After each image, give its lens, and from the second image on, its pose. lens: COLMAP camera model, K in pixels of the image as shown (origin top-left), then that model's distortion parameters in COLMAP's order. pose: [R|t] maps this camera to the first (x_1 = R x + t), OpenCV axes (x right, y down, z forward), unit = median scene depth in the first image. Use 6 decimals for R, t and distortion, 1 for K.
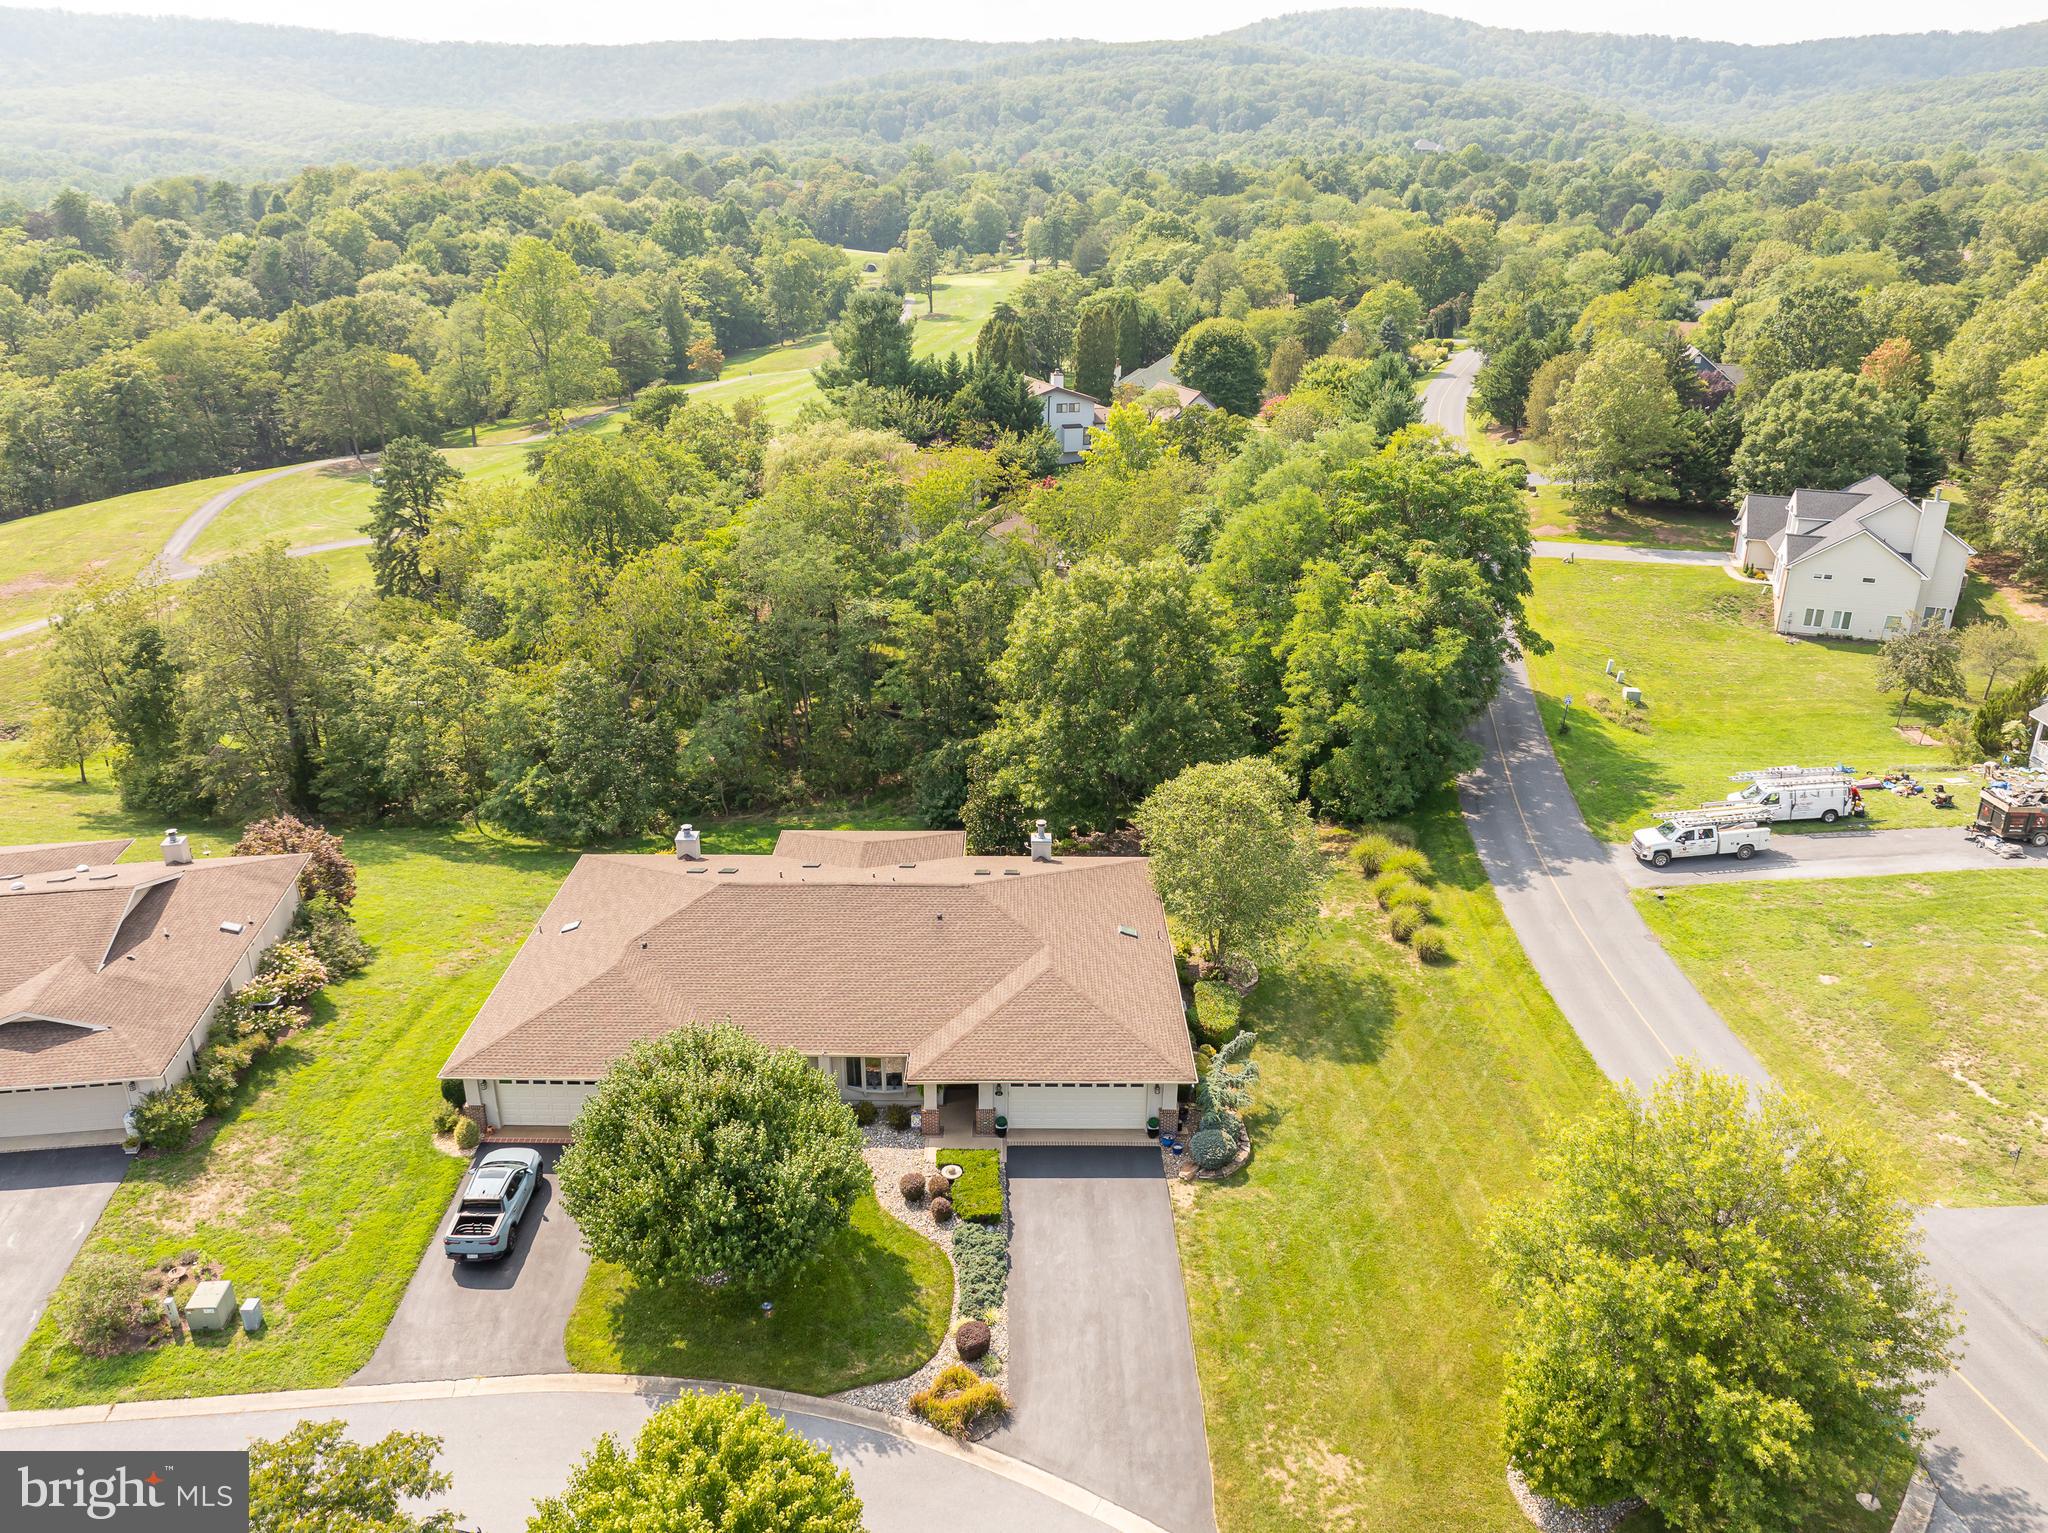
lens RADIAL K [[1449.0, 0, 1024.0], [0, 1449.0, 766.5], [0, 0, 1]] dist [-0.045454, 0.013792]
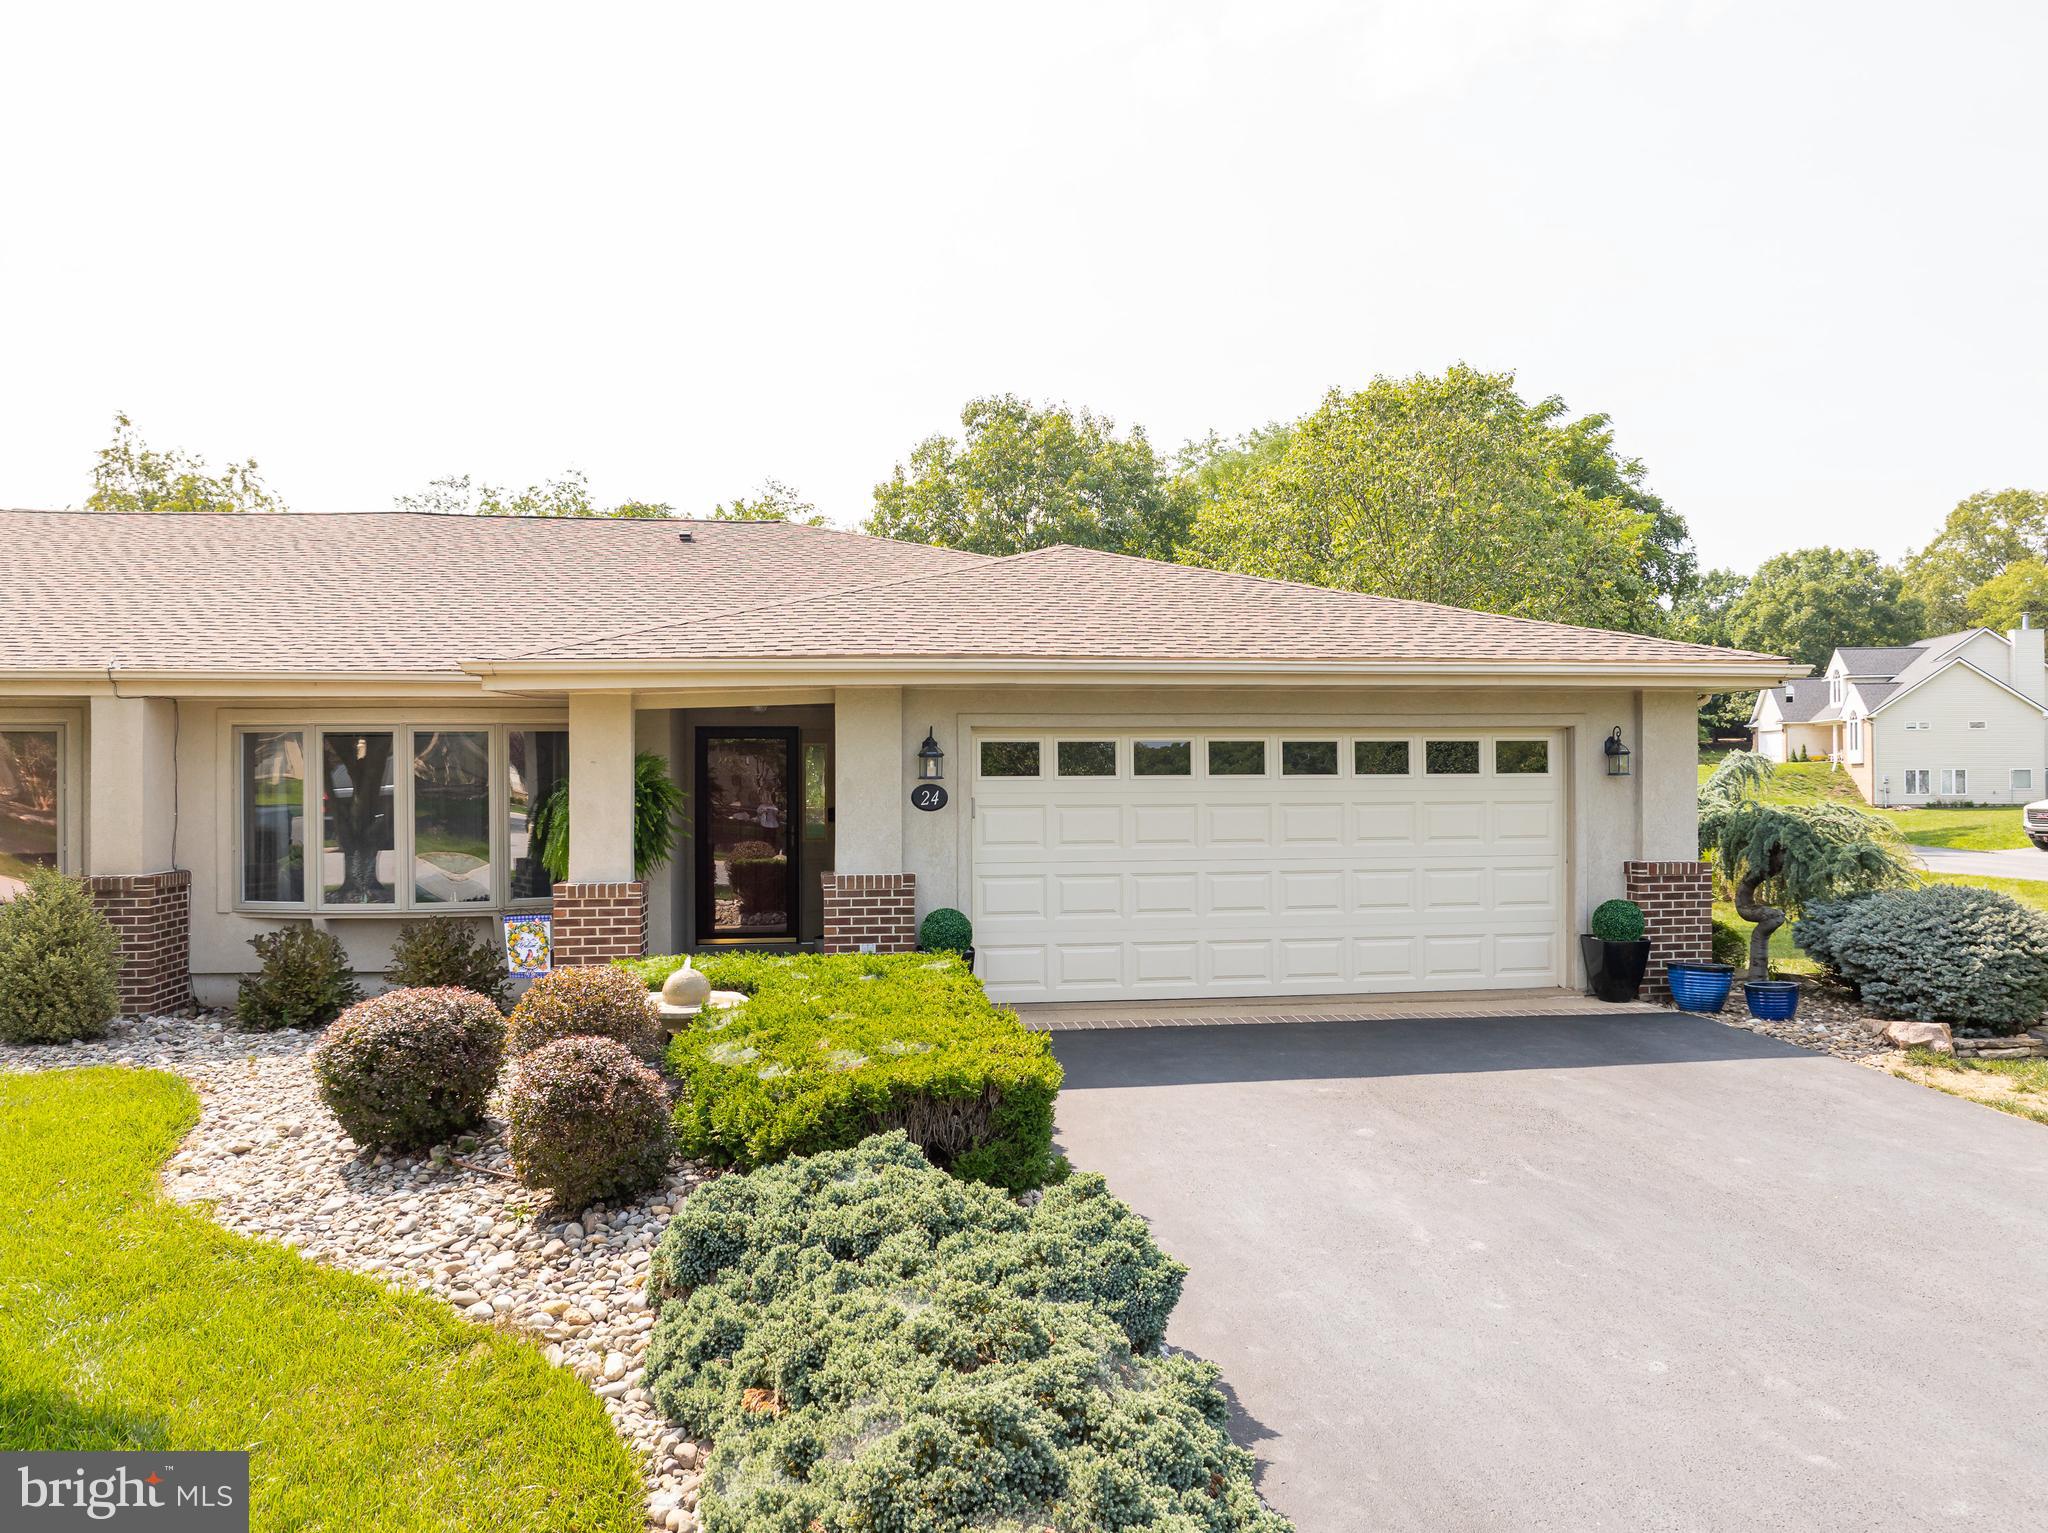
lens RADIAL K [[1452.5, 0, 1027.5], [0, 1452.5, 757.9], [0, 0, 1]] dist [-0.037277, -0.001861]
pose [[0.990061, -0.005450, 0.140530, -0.032821], [0.058700, 0.924061, -0.377712, 0.297642], [-0.127799, 0.382207, 0.915197, 0.780889]]
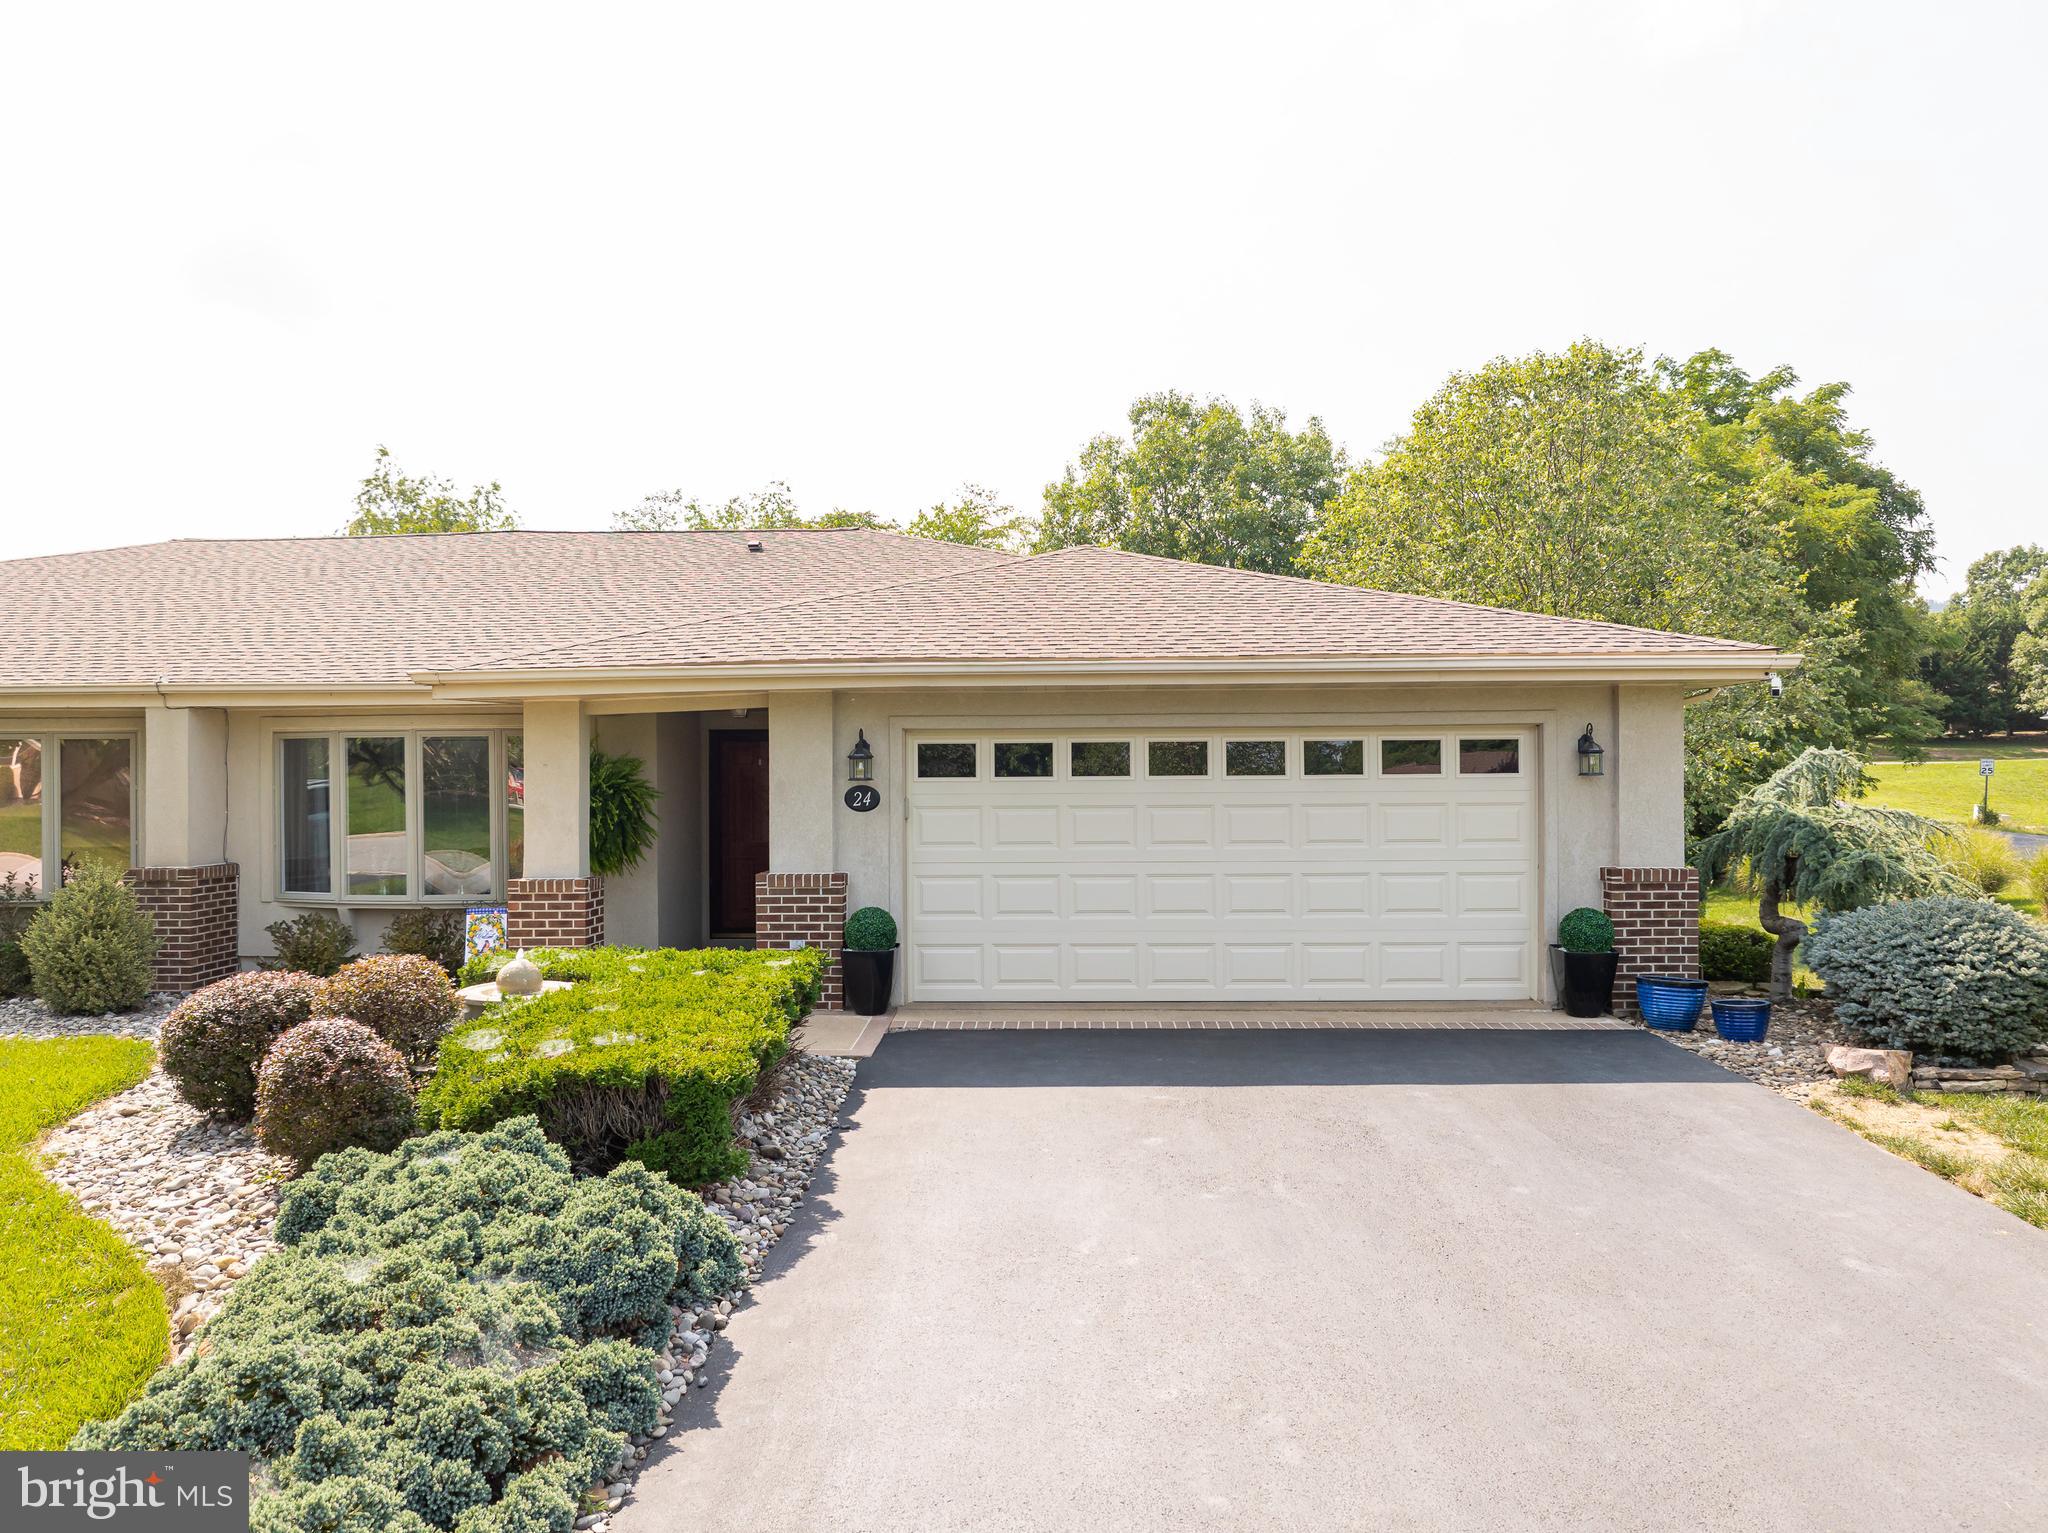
lens RADIAL K [[1452.5, 0, 1027.5], [0, 1452.5, 757.9], [0, 0, 1]] dist [-0.037277, -0.001861]
pose [[0.999376, -0.009396, -0.034035, 0.014714], [-0.004292, 0.924462, -0.381249, 0.299077], [0.035046, 0.381158, 0.923846, 0.777051]]
